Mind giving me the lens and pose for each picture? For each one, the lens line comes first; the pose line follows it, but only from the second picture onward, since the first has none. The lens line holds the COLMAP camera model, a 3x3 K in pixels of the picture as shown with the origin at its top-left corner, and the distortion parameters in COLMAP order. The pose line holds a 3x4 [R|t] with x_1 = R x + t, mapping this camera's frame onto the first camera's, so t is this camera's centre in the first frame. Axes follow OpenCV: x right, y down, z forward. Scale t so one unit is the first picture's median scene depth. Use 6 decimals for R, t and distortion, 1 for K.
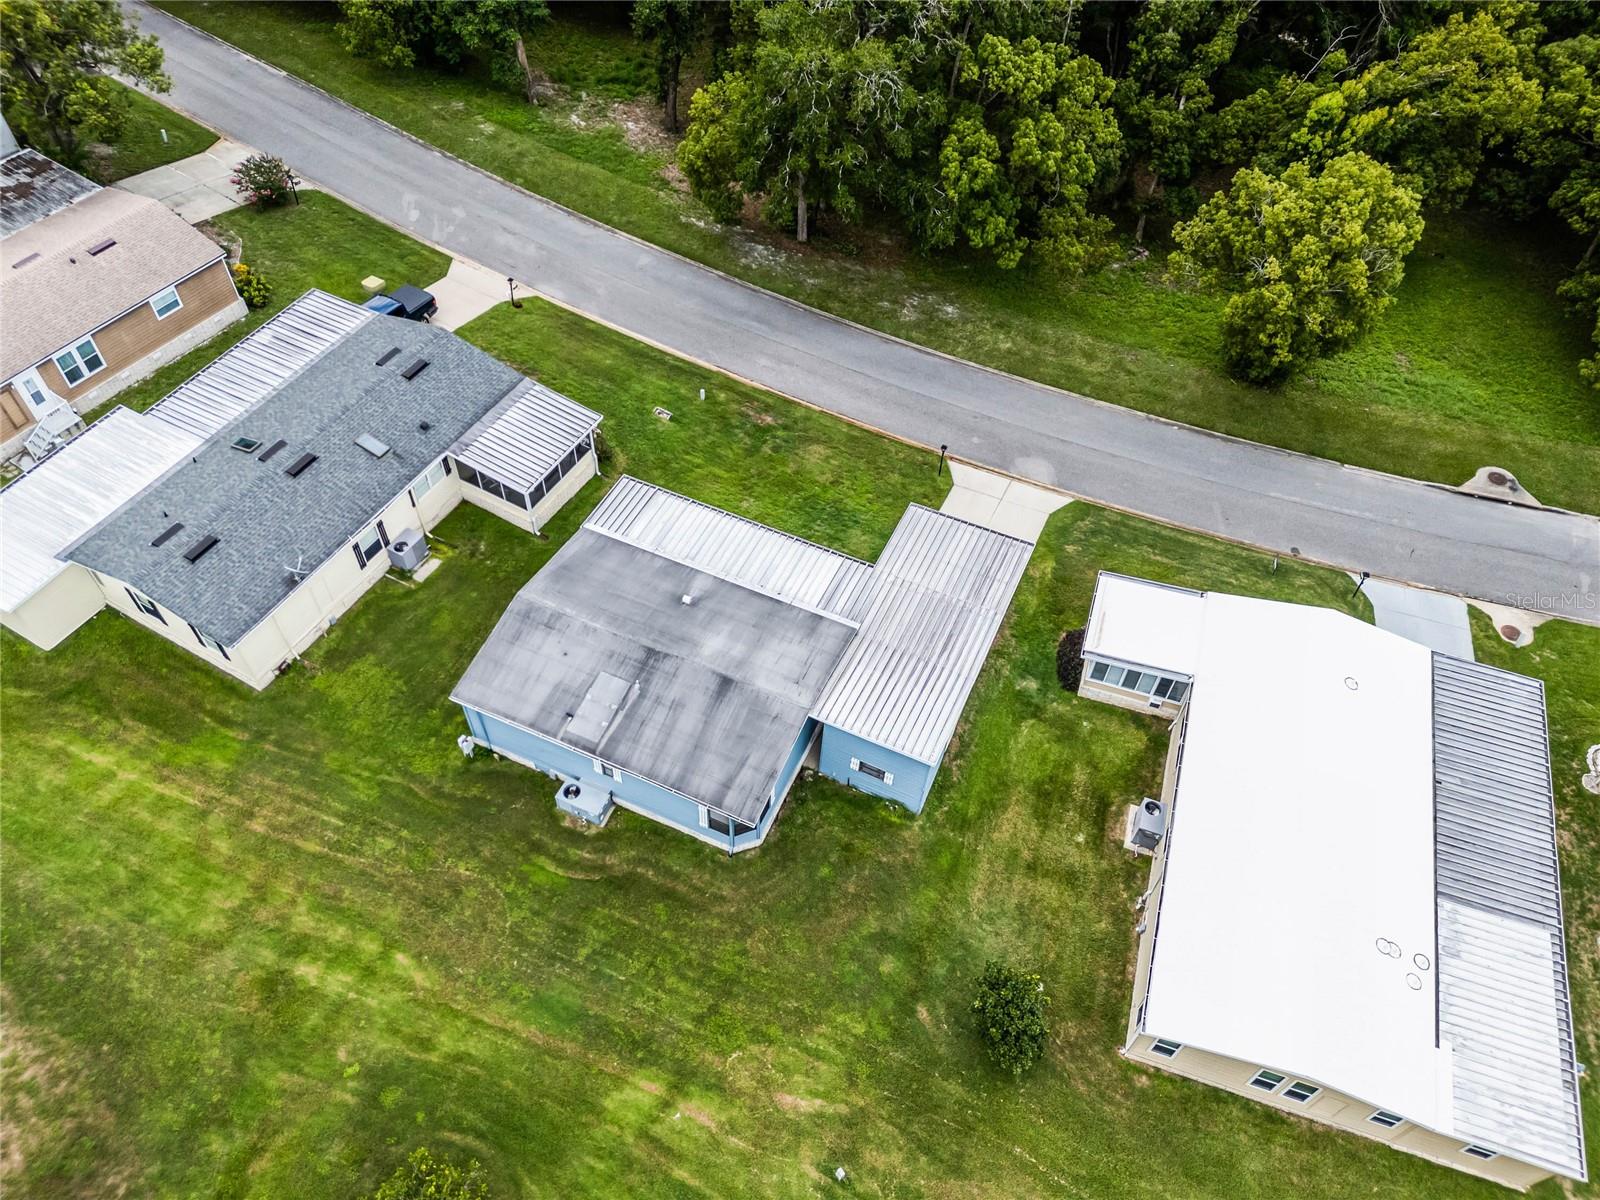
lens RADIAL K [[1174.2, 0, 797.2], [0, 1174.2, 595.1], [0, 0, 1]] dist [0.083406, -0.088419]
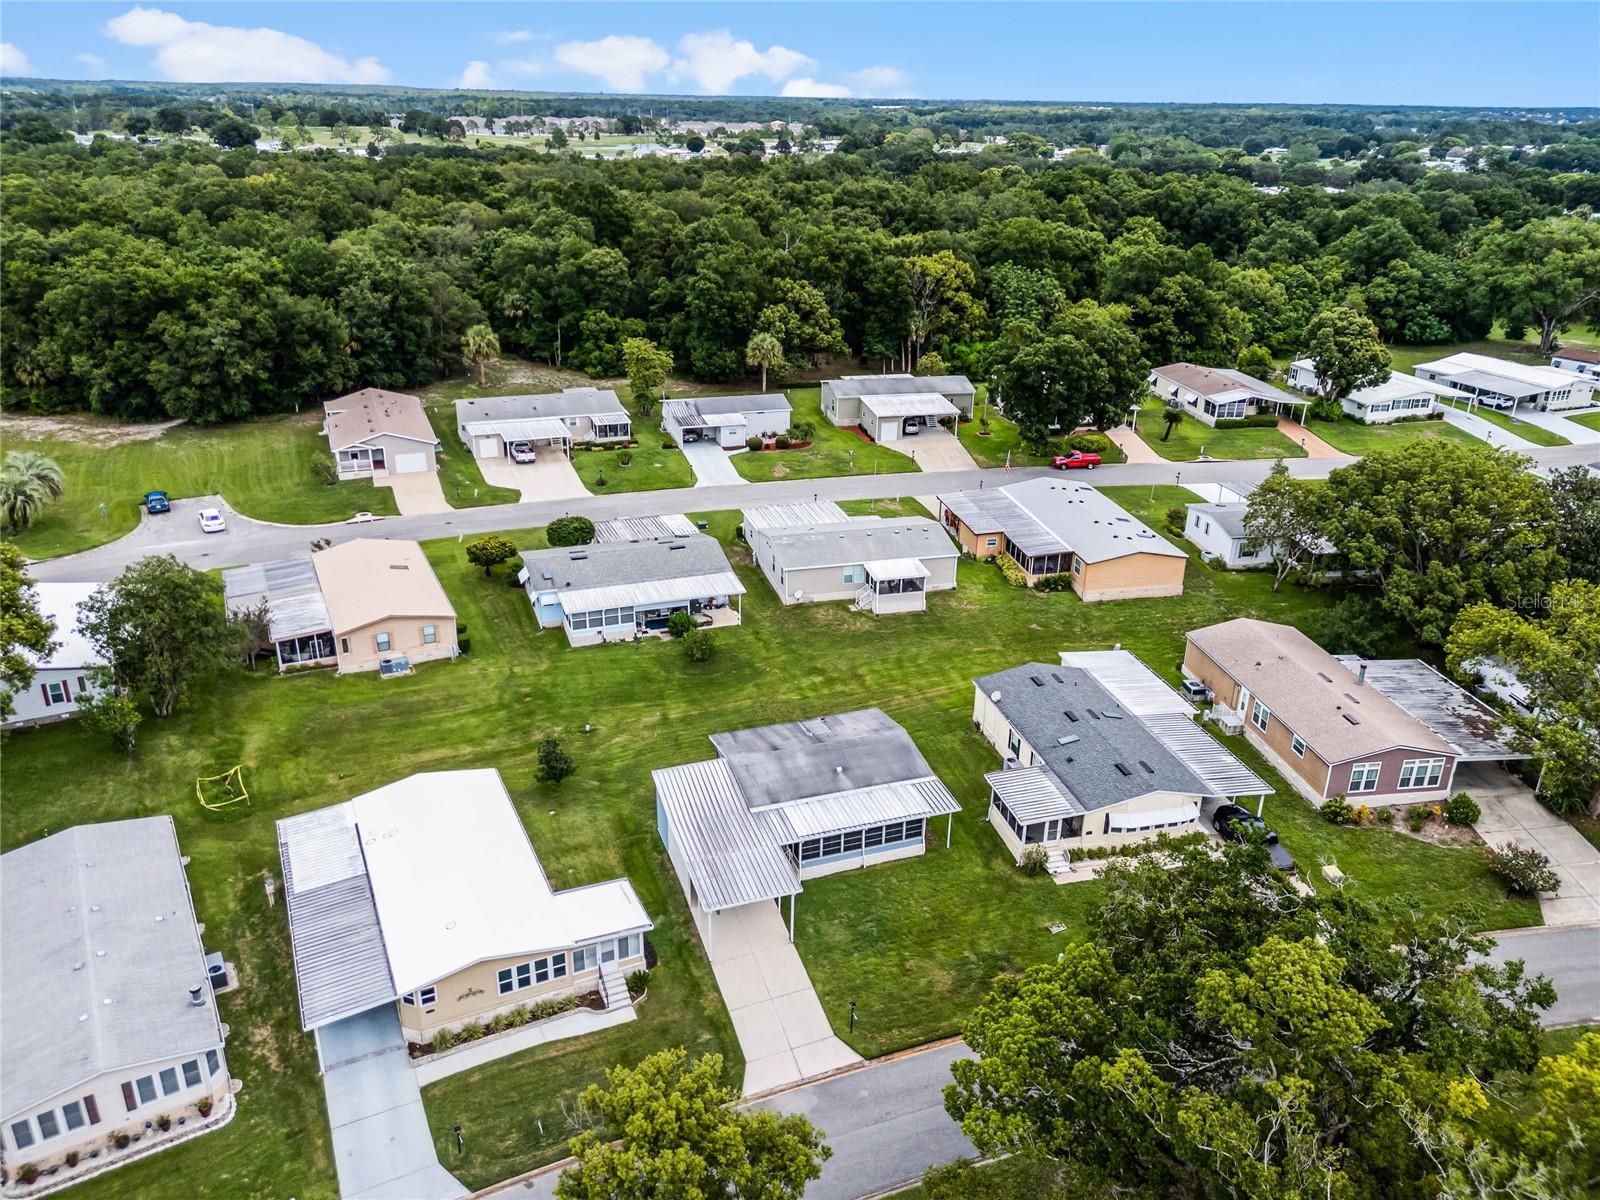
lens RADIAL K [[1174.2, 0, 797.2], [0, 1174.2, 595.1], [0, 0, 1]] dist [0.083406, -0.088419]
pose [[-0.719308, 0.233759, -0.654181, 0.844137], [-0.565644, 0.349597, 0.746879, -1.115377], [0.403289, 0.907270, -0.119244, 0.841033]]
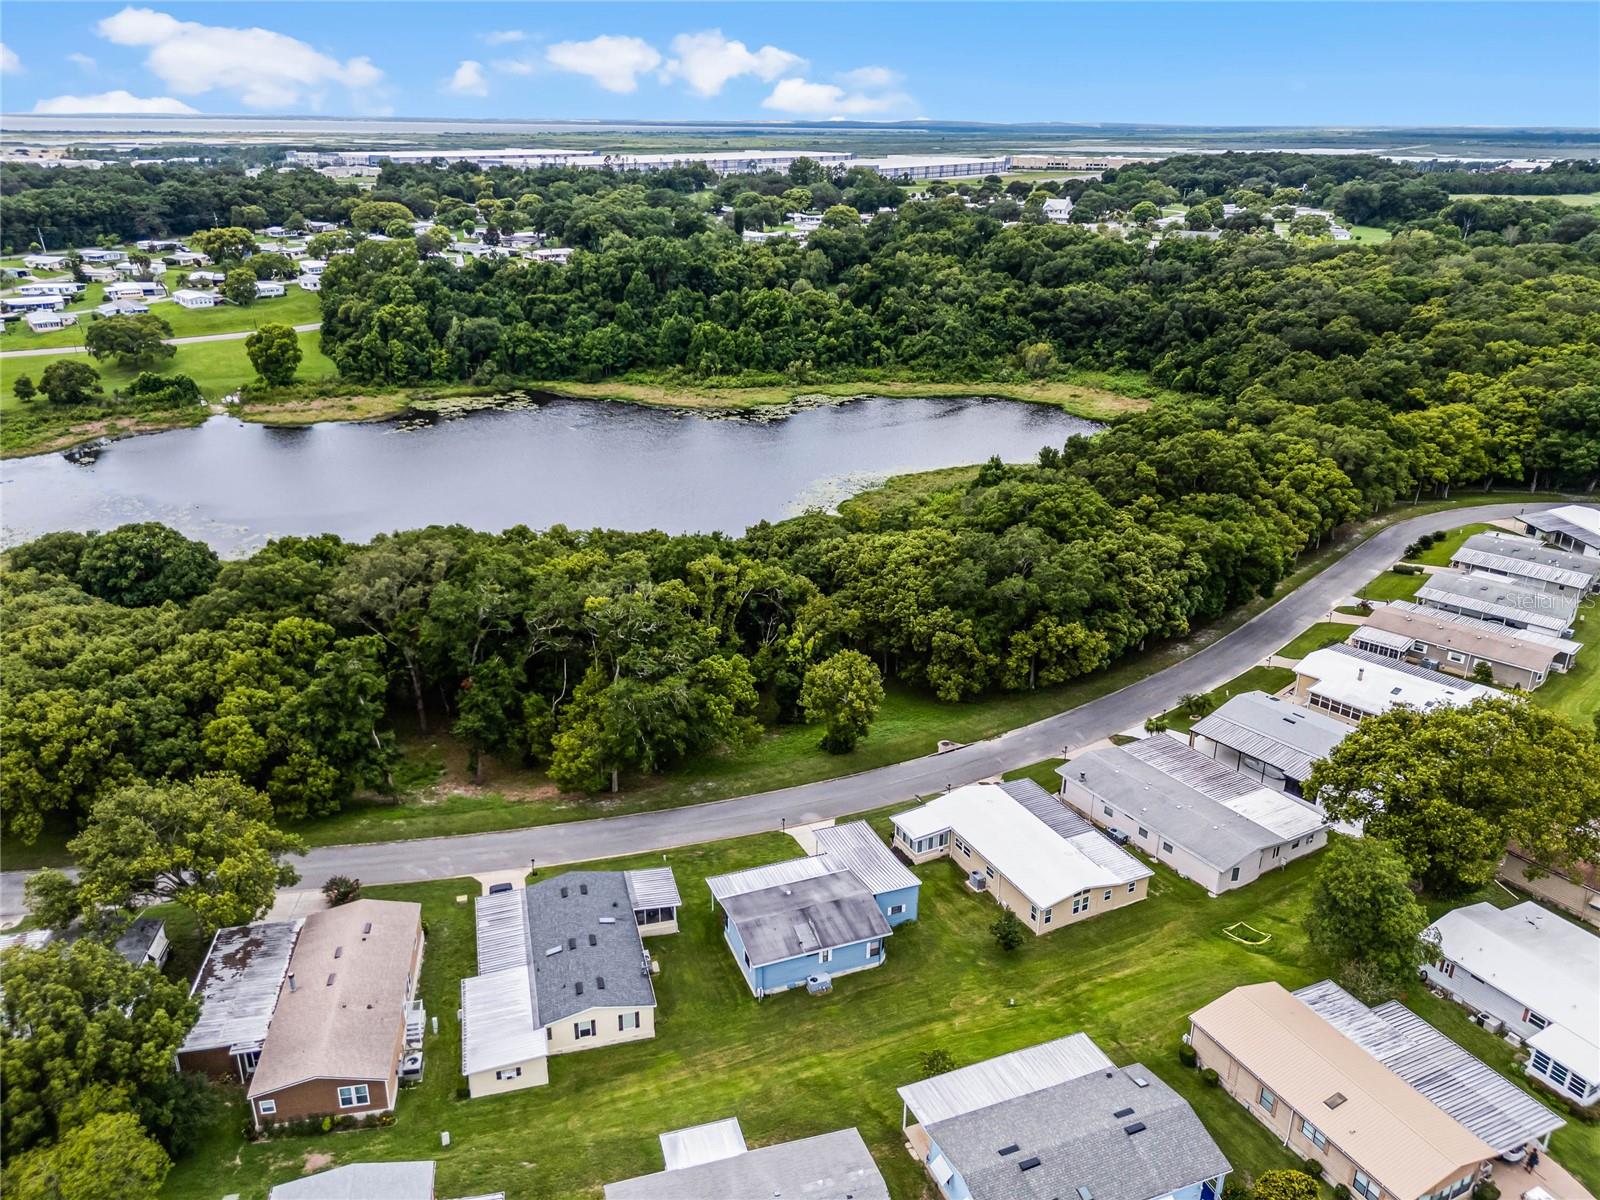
lens RADIAL K [[1174.2, 0, 797.2], [0, 1174.2, 595.1], [0, 0, 1]] dist [0.083406, -0.088419]
pose [[0.704845, -0.285787, 0.649245, -1.219026], [0.562254, 0.783122, -0.265687, 0.146431], [-0.432508, 0.552309, 0.712665, -0.813448]]
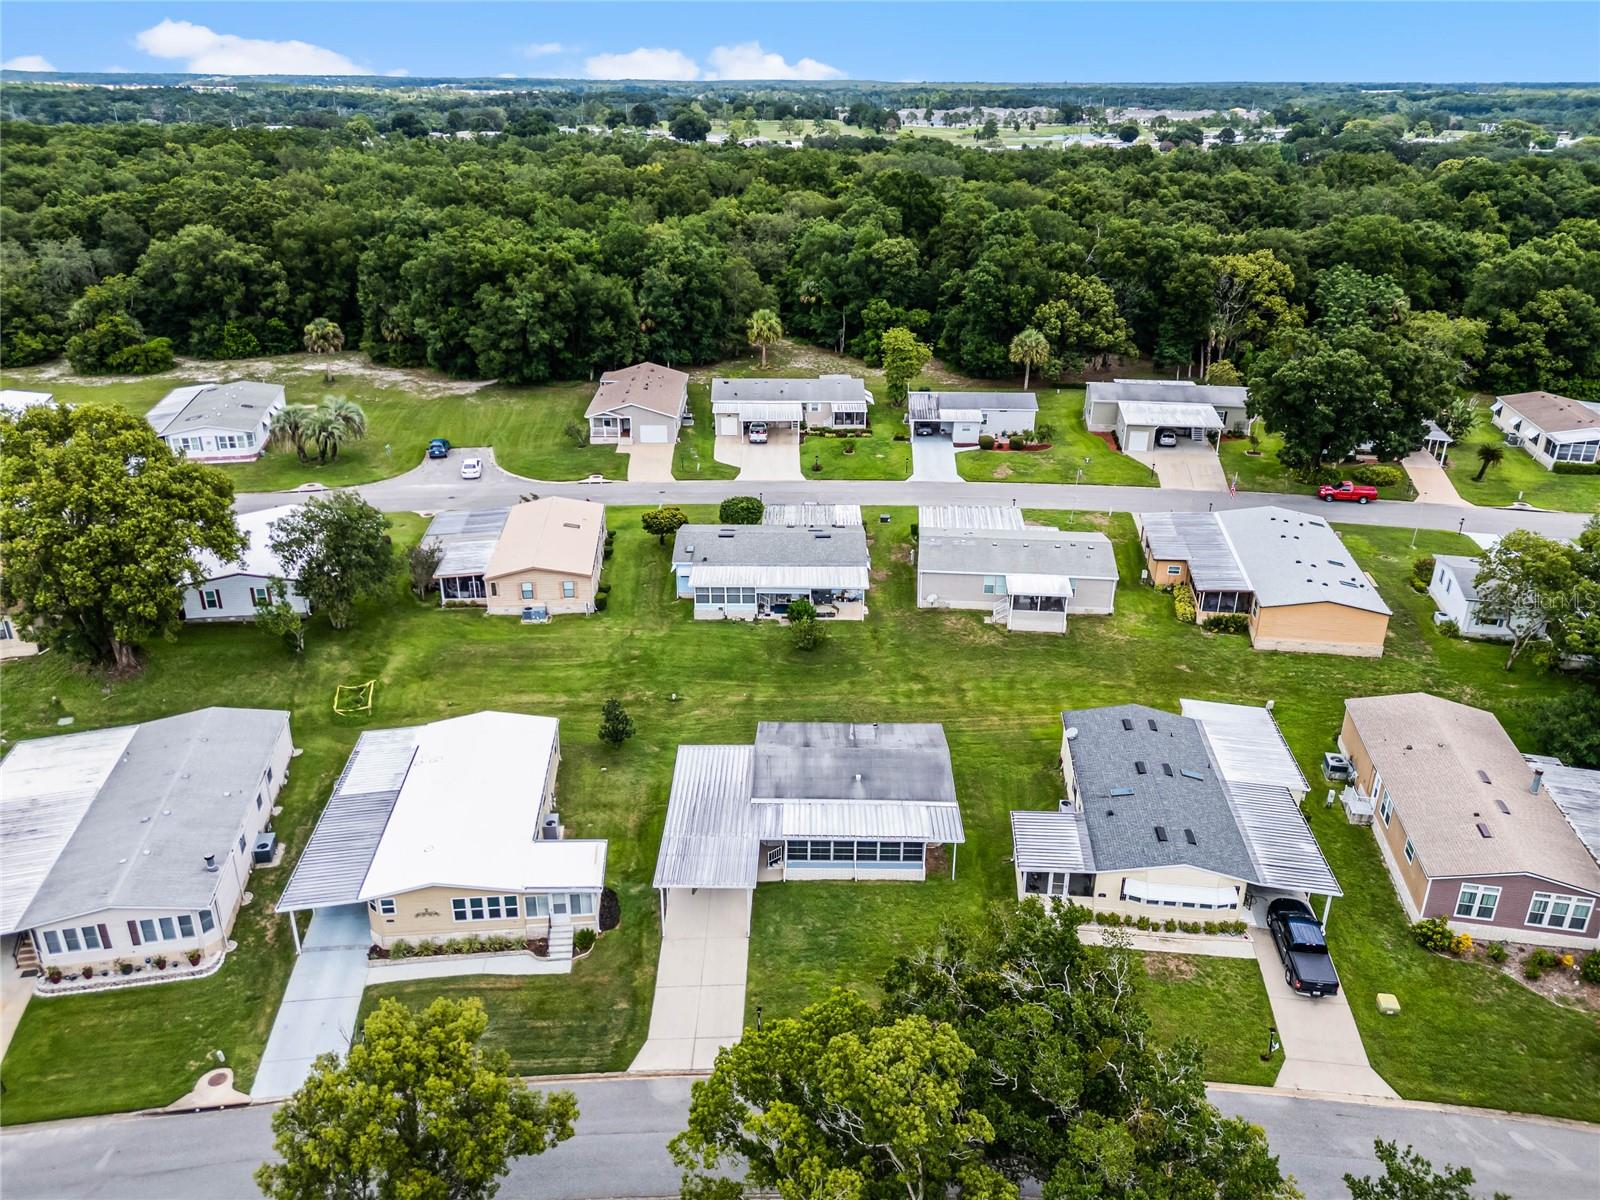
lens RADIAL K [[1169.6, 0, 797.5], [0, 1169.6, 595.4], [0, 0, 1]] dist [0.143113, -0.297456]
pose [[-0.917106, 0.129645, -0.376973, 0.482373], [-0.329758, 0.284644, 0.900132, -1.292954], [0.224001, 0.949826, -0.218297, 0.967609]]
